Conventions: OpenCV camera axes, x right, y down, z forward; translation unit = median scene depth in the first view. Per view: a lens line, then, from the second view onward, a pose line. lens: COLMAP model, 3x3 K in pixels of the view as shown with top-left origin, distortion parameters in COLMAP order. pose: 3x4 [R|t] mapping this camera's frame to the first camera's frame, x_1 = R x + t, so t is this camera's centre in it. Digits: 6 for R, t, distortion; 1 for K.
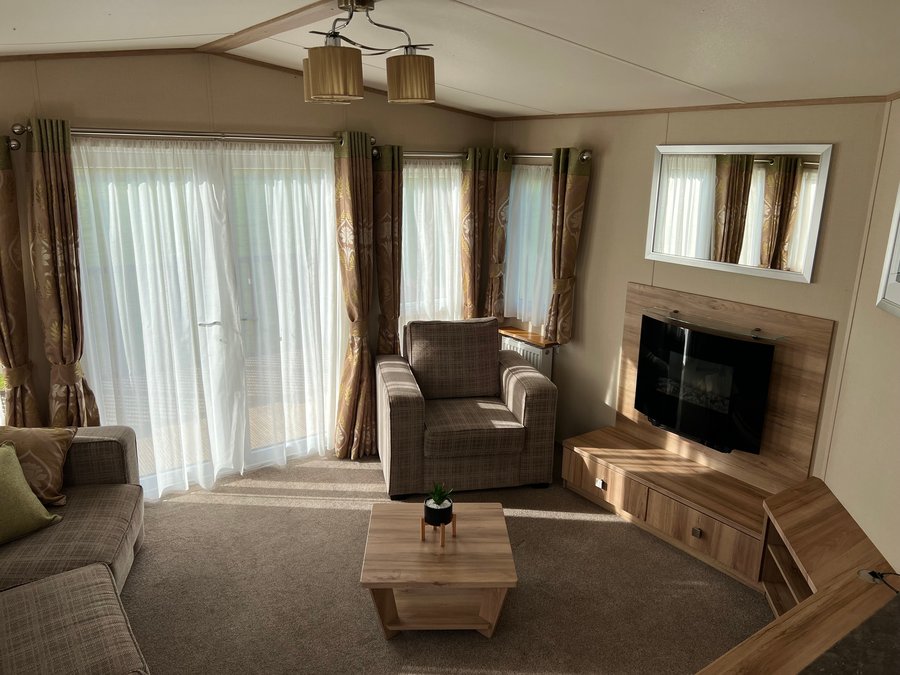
lens RADIAL K [[656.1, 0, 450.0], [0, 656.1, 337.5], [0, 0, 1]] dist [-0.005855, -0.009222]
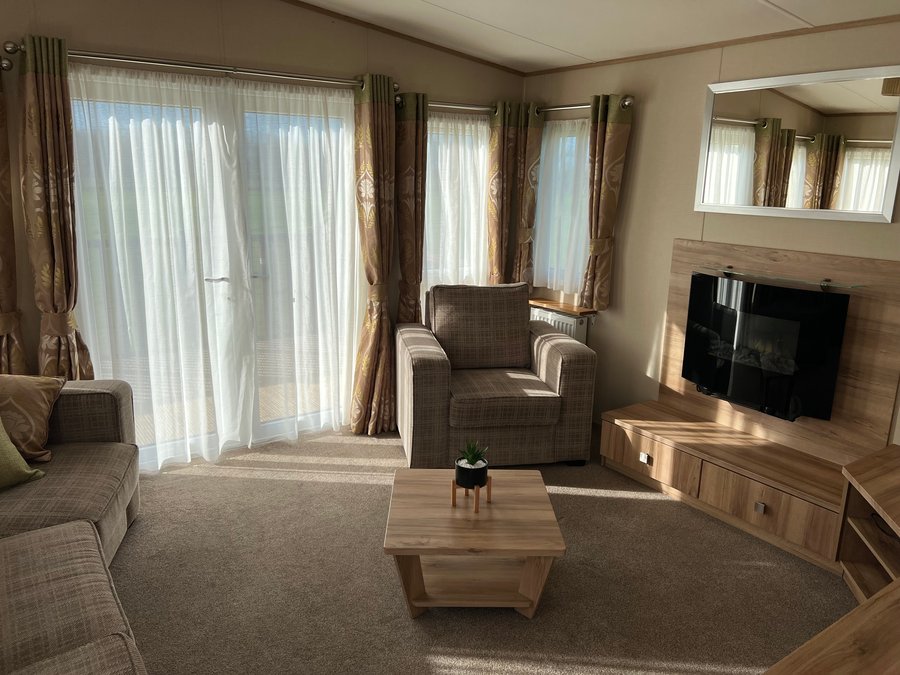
lens RADIAL K [[656.1, 0, 450.0], [0, 656.1, 337.5], [0, 0, 1]] dist [-0.005855, -0.009222]
pose [[0.999863, 0.007931, -0.014503, -0.027355], [-0.008288, 0.999660, -0.024734, 0.081989], [0.014302, 0.024851, 0.999589, 0.092043]]
